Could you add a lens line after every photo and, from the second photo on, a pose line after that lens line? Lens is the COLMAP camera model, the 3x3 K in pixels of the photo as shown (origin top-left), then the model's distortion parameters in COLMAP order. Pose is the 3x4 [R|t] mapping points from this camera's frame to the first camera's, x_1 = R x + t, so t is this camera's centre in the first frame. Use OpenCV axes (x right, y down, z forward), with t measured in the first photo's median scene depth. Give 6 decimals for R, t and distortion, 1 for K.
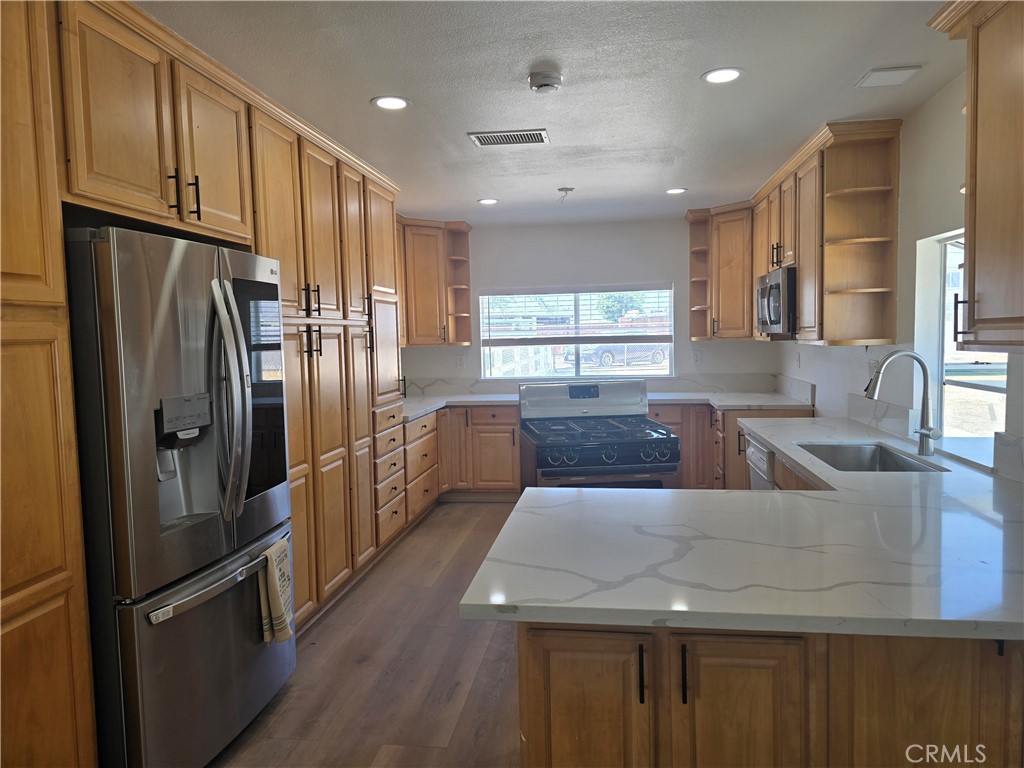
lens RADIAL K [[701.7, 0, 511.6], [0, 701.7, 386.5], [0, 0, 1]] dist [0.064601, -0.049415]
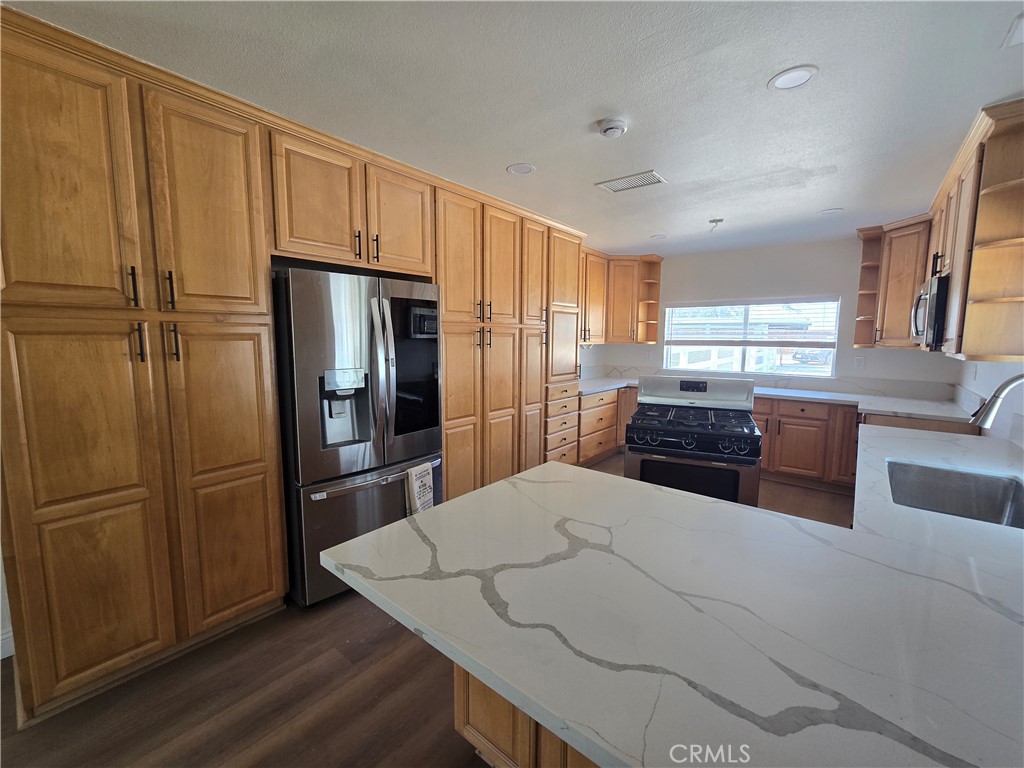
lens RADIAL K [[422.3, 0, 512.3], [0, 422.3, 383.6], [0, 0, 1]] dist [-0.002533, 0.001176]
pose [[0.846212, 0.086001, -0.525860, 0.214612], [-0.063031, 0.996116, 0.061478, -0.021178], [0.529105, -0.018878, 0.848346, 0.204446]]
